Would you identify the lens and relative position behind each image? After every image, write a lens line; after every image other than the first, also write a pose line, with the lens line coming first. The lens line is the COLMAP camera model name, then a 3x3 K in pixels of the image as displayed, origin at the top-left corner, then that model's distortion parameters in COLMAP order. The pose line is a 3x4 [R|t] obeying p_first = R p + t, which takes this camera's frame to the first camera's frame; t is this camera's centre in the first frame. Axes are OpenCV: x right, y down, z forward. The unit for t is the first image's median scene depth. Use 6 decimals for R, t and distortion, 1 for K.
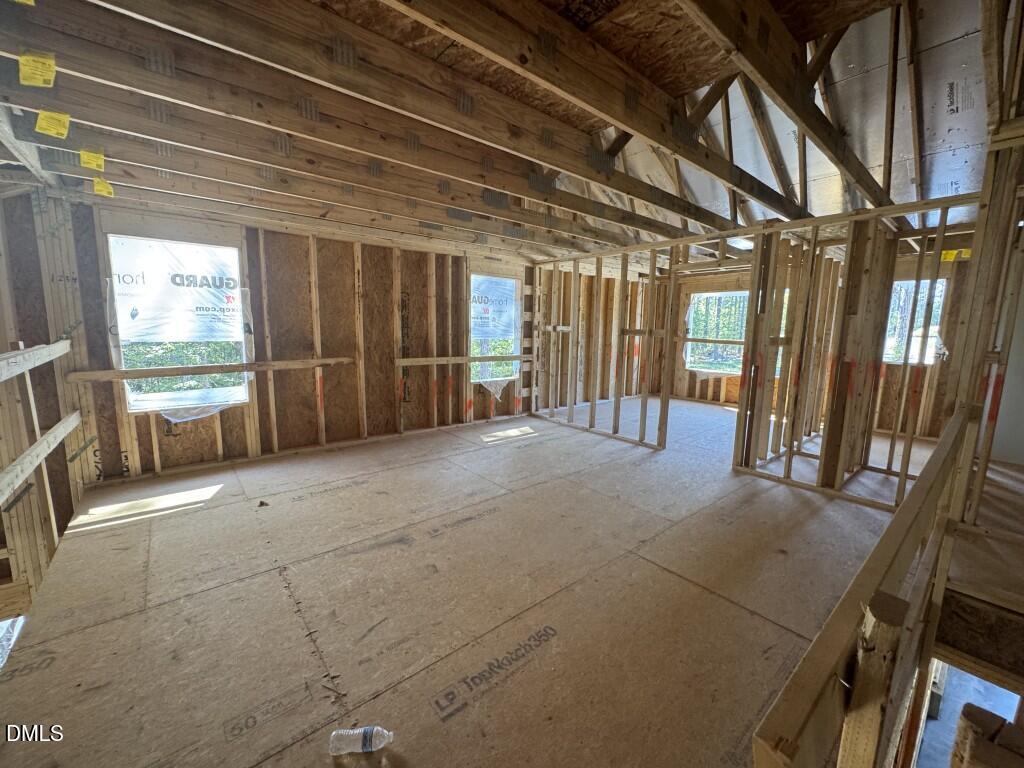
lens RADIAL K [[412.3, 0, 510.6], [0, 412.3, 384.8], [0, 0, 1]] dist [-0.004120, 0.000274]
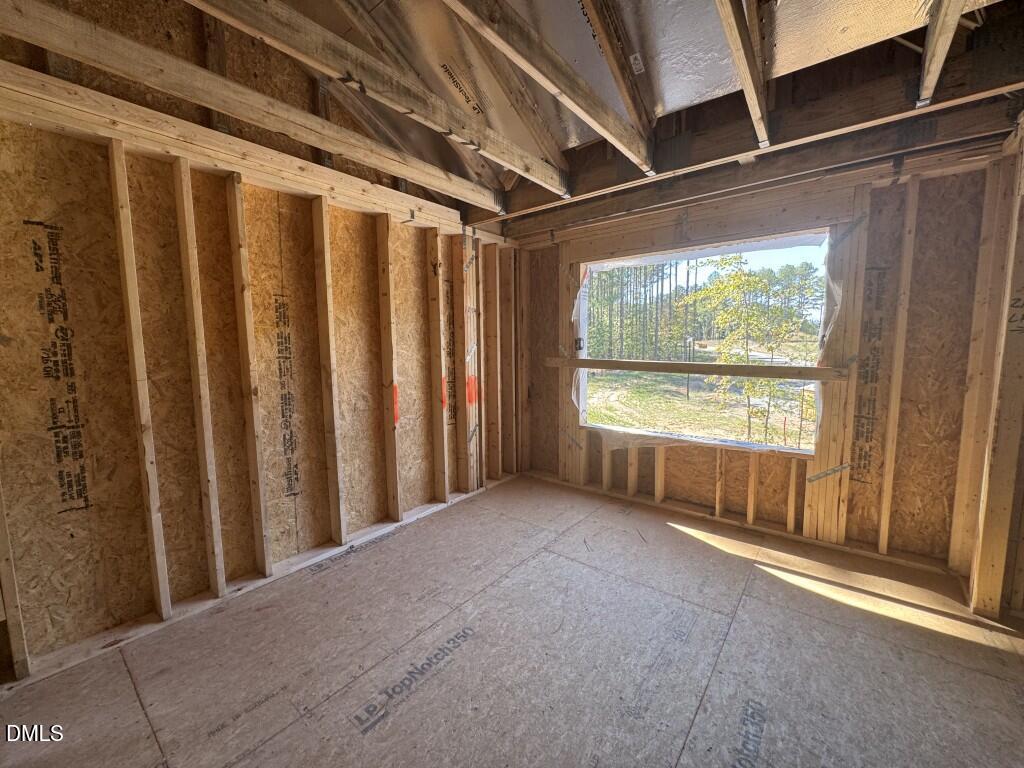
lens RADIAL K [[412.3, 0, 509.9], [0, 412.3, 383.6], [0, 0, 1]] dist [-0.004120, 0.000274]
pose [[0.979386, -0.048510, 0.196084, 0.420145], [0.056230, 0.997839, -0.033994, -0.119902], [-0.194011, 0.044319, 0.979998, 0.902673]]
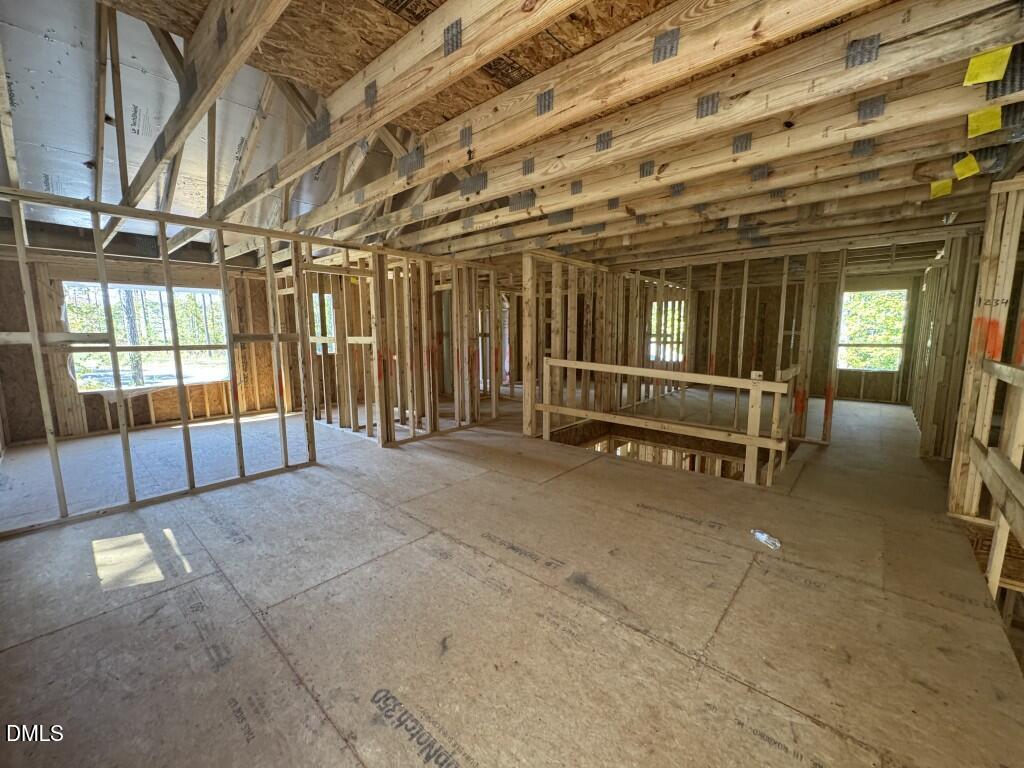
lens RADIAL K [[412.3, 0, 506.3], [0, 412.3, 381.3], [0, 0, 1]] dist [-0.004120, 0.000274]
pose [[-0.141275, -0.141866, 0.979753, -0.547191], [0.142642, 0.976434, 0.161954, -0.105496], [-0.979640, 0.162634, -0.117710, 0.626982]]
